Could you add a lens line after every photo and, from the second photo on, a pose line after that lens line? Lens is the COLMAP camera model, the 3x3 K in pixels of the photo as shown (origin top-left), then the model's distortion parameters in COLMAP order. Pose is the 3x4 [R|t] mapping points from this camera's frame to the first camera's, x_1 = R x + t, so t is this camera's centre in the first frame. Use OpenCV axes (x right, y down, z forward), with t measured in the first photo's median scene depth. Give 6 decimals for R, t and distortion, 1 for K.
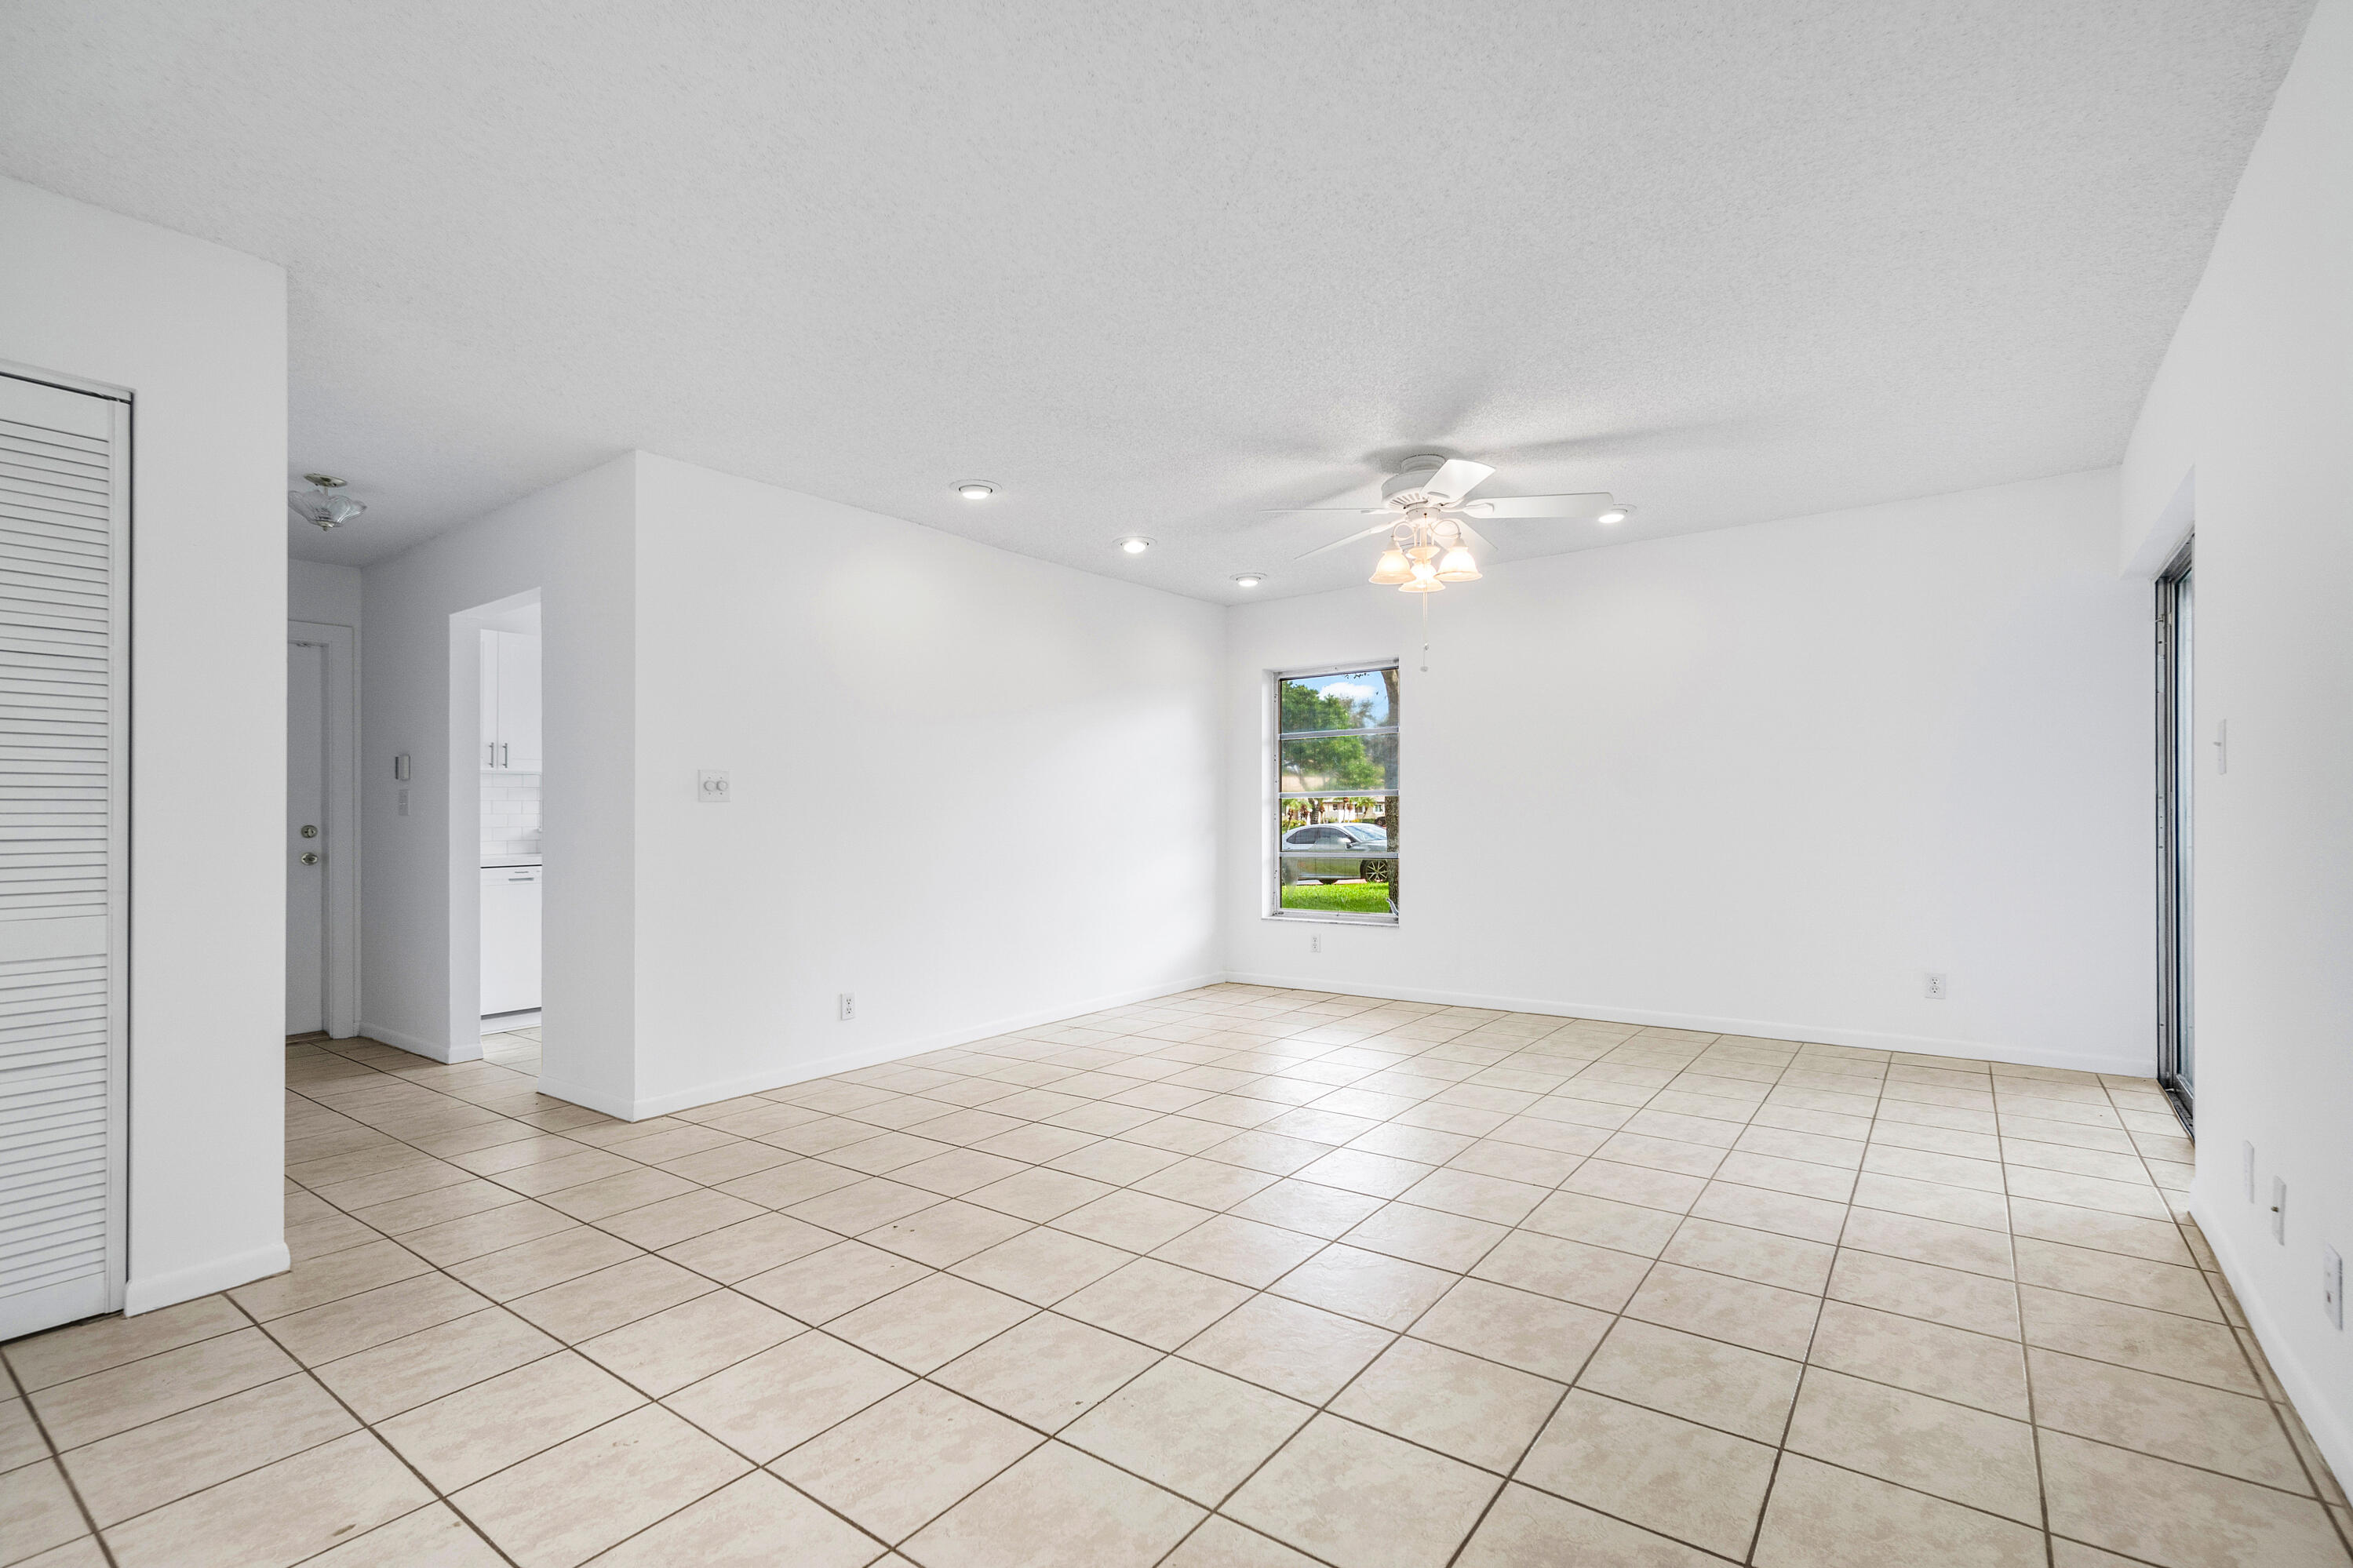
lens RADIAL K [[1054.4, 0, 1136.5], [0, 1054.4, 803.9], [0, 0, 1]] dist [0.007222, 0.000982]
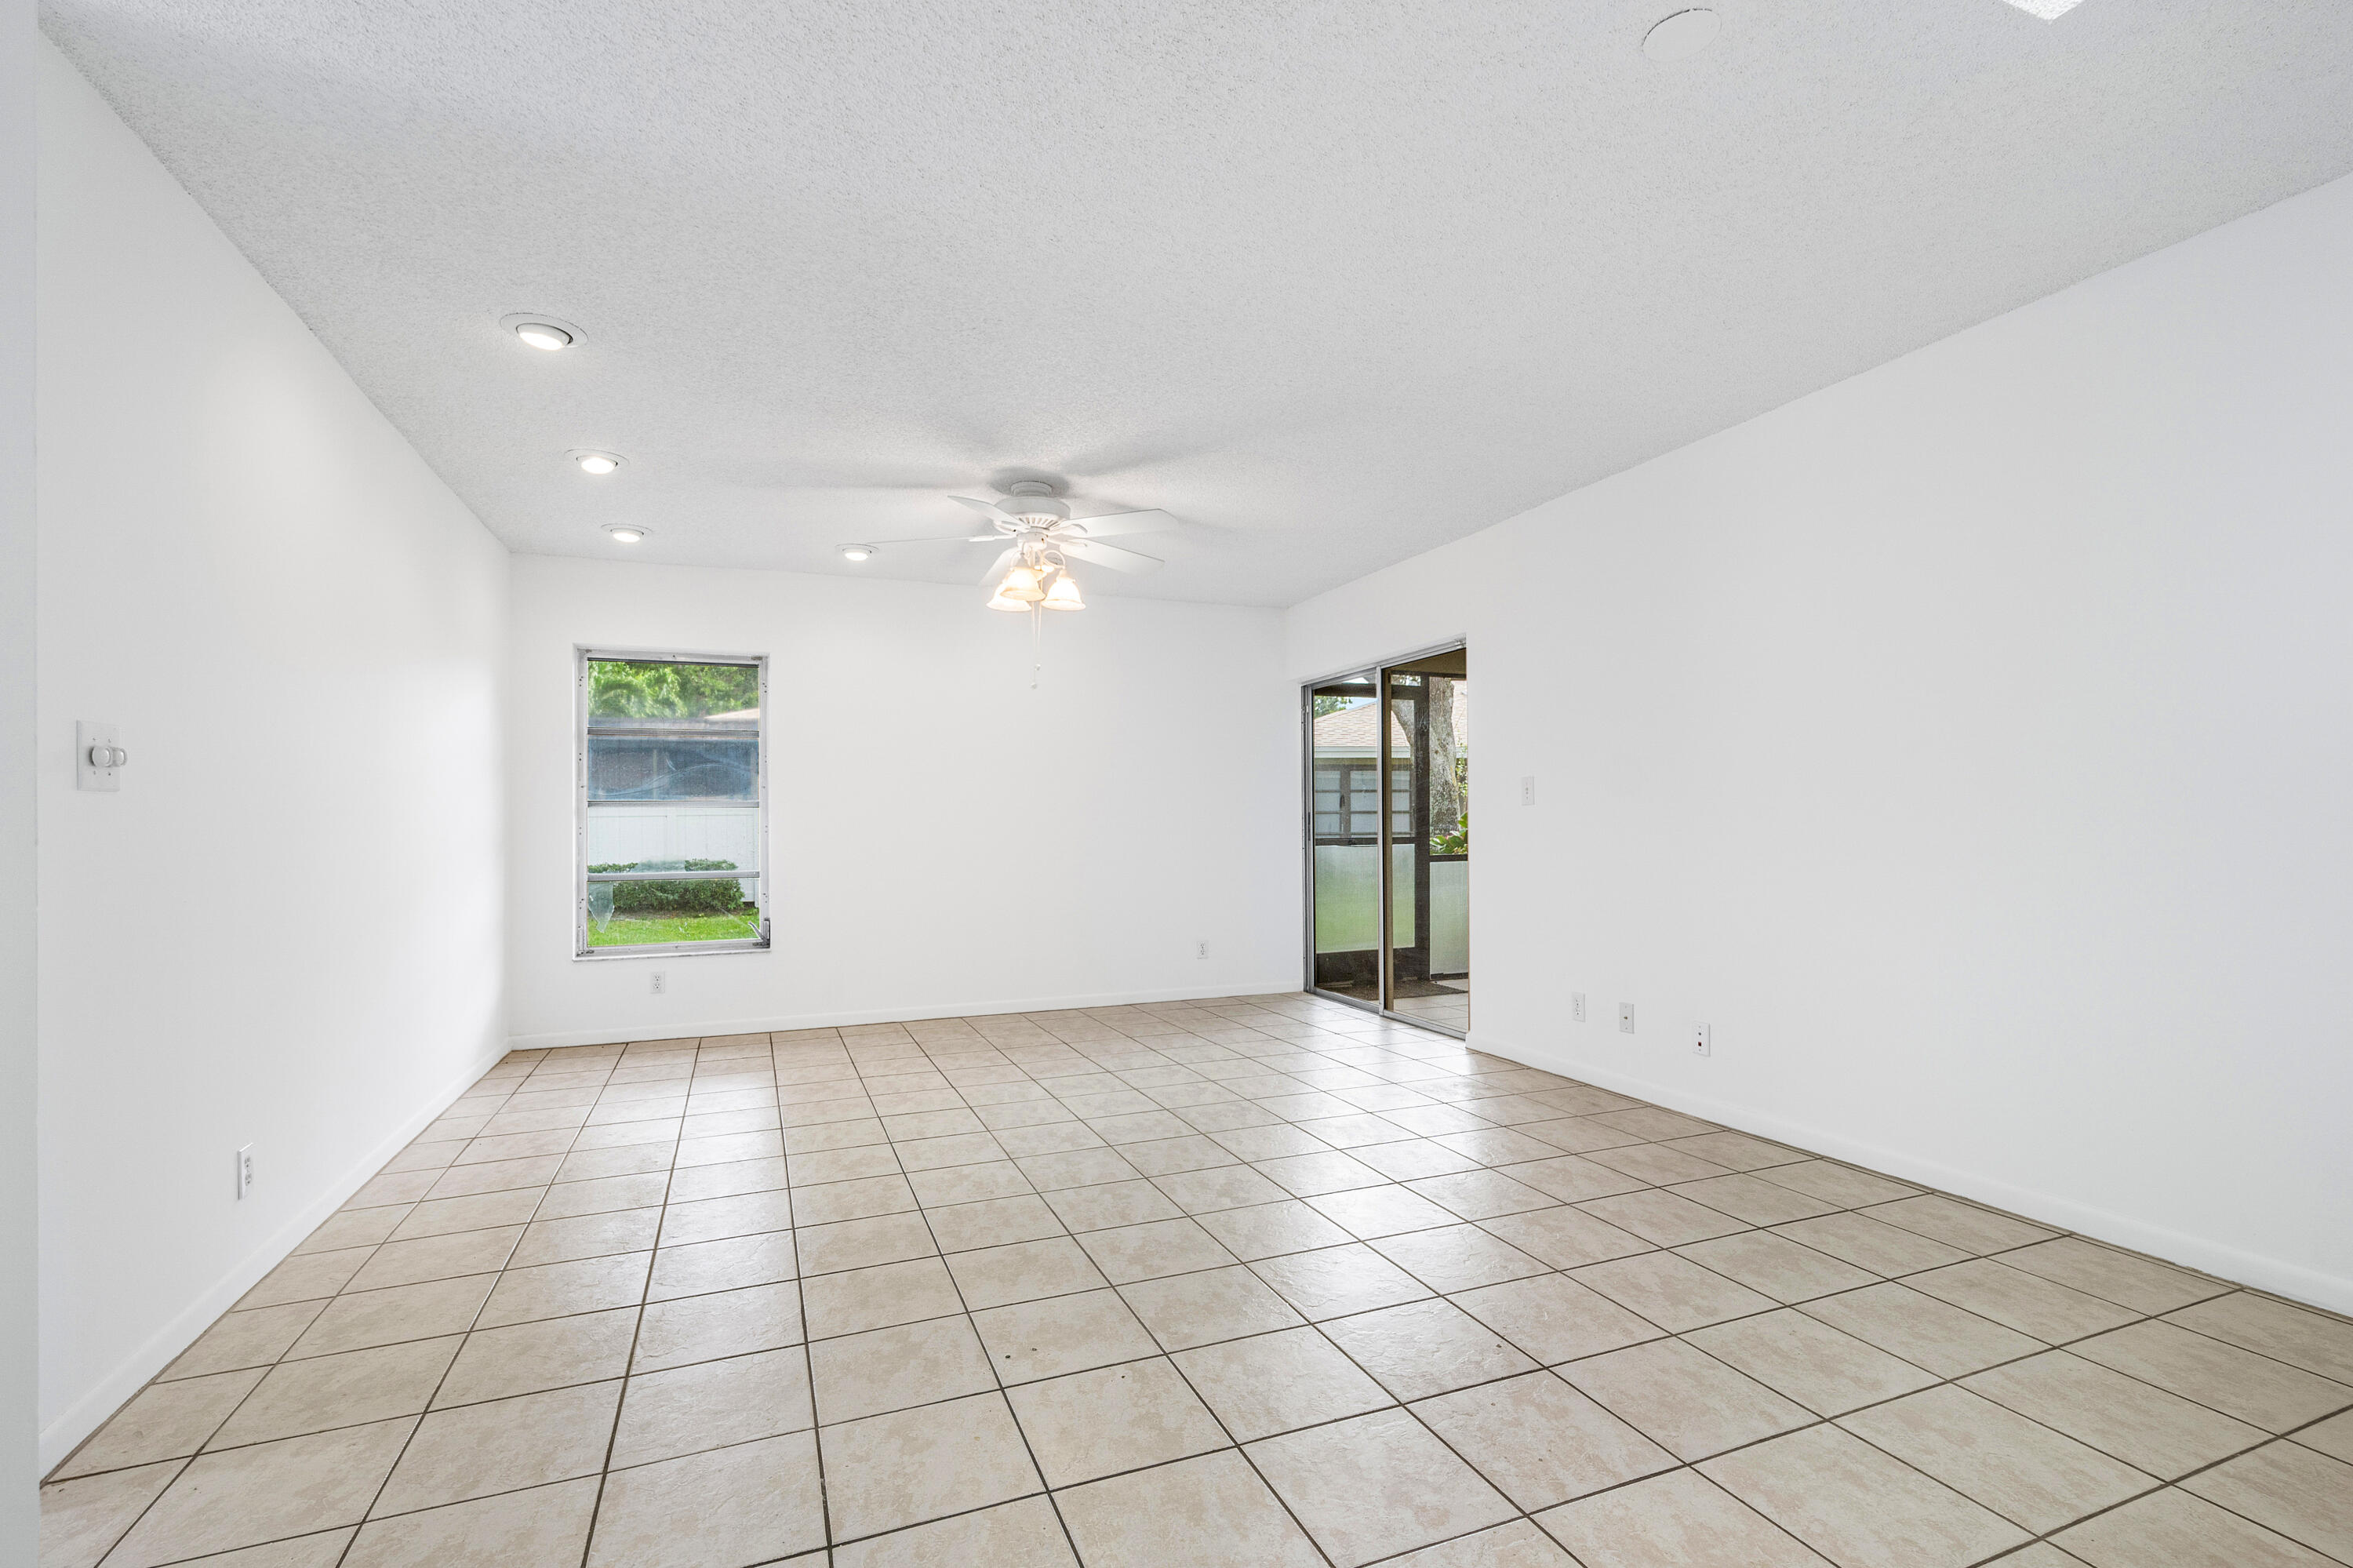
lens RADIAL K [[1077.3, 0, 1178.1], [0, 1077.3, 825.1], [0, 0, 1]] dist [-0.004444, -0.000620]
pose [[0.505571, 0.007779, 0.862750, -0.797452], [-0.009871, 0.999946, -0.003231, 0.014426], [-0.862729, -0.006883, 0.505620, 0.473373]]
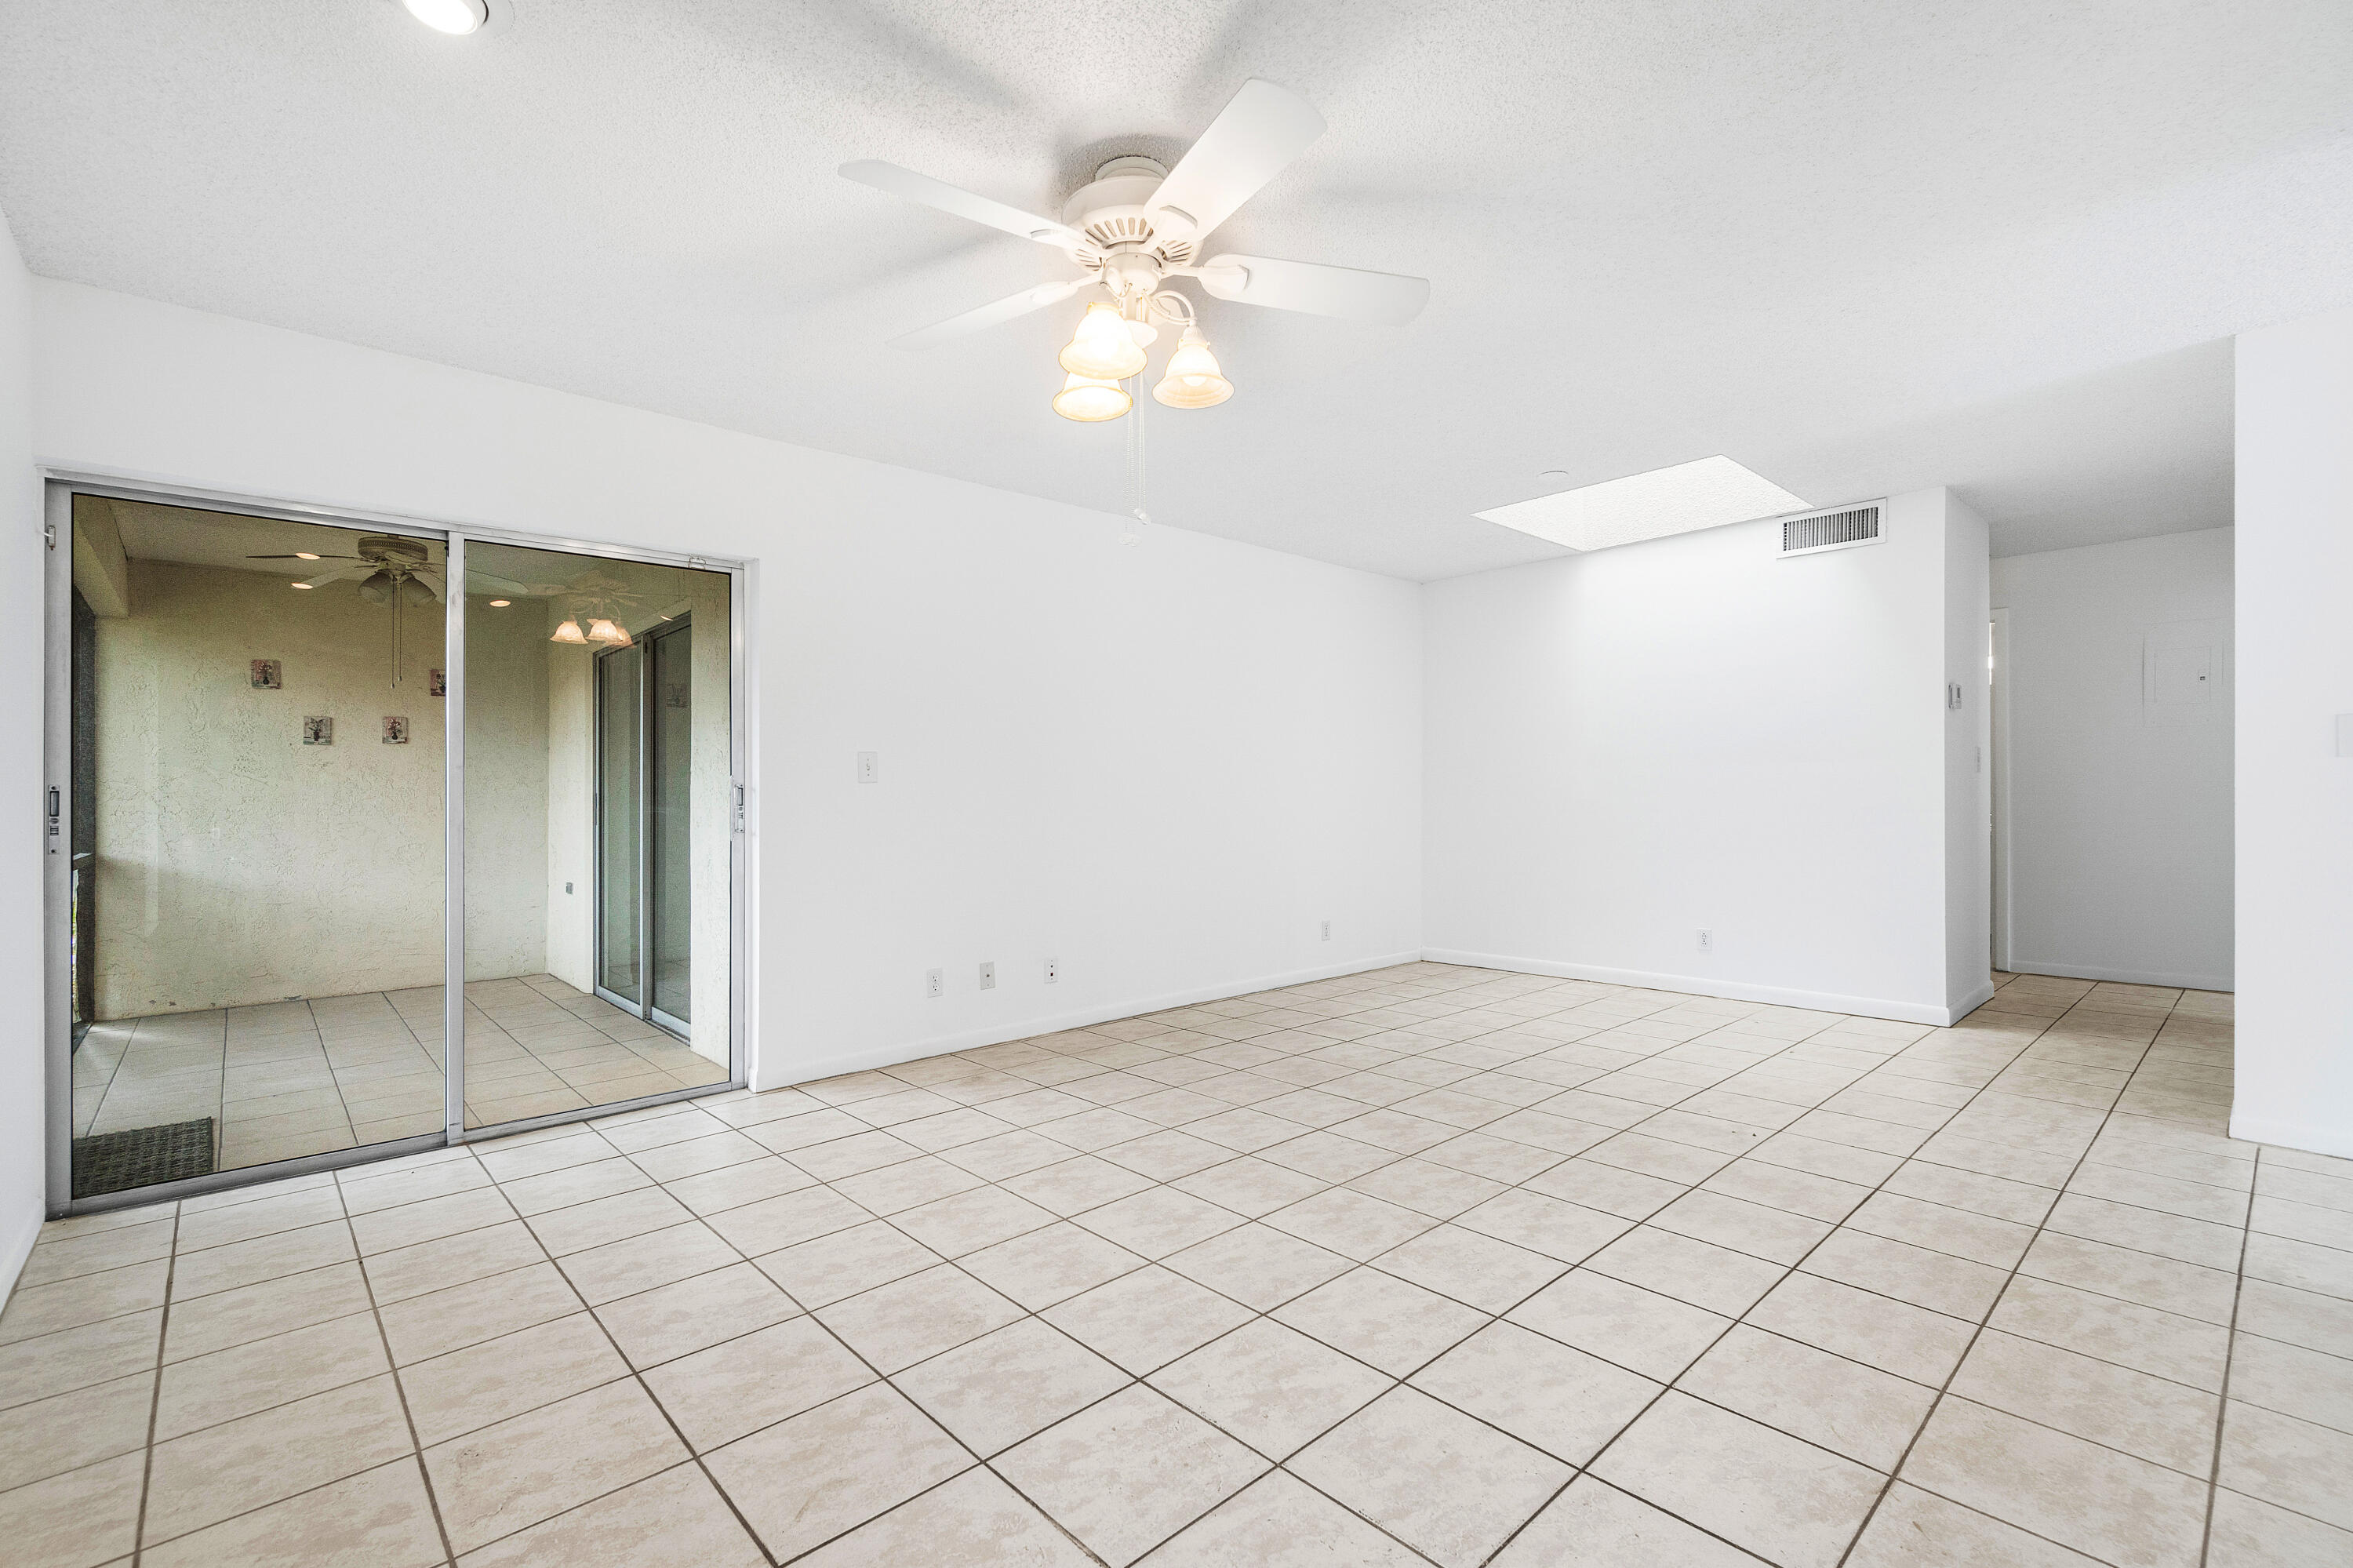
lens RADIAL K [[1054.6, 0, 1136.5], [0, 1054.6, 803.9], [0, 0, 1]] dist [0.007222, 0.000982]
pose [[-0.983900, 0.021796, 0.177388, 0.225026], [0.020811, 0.999756, -0.007413, 0.020144], [-0.177507, -0.003602, -0.984113, 2.171284]]
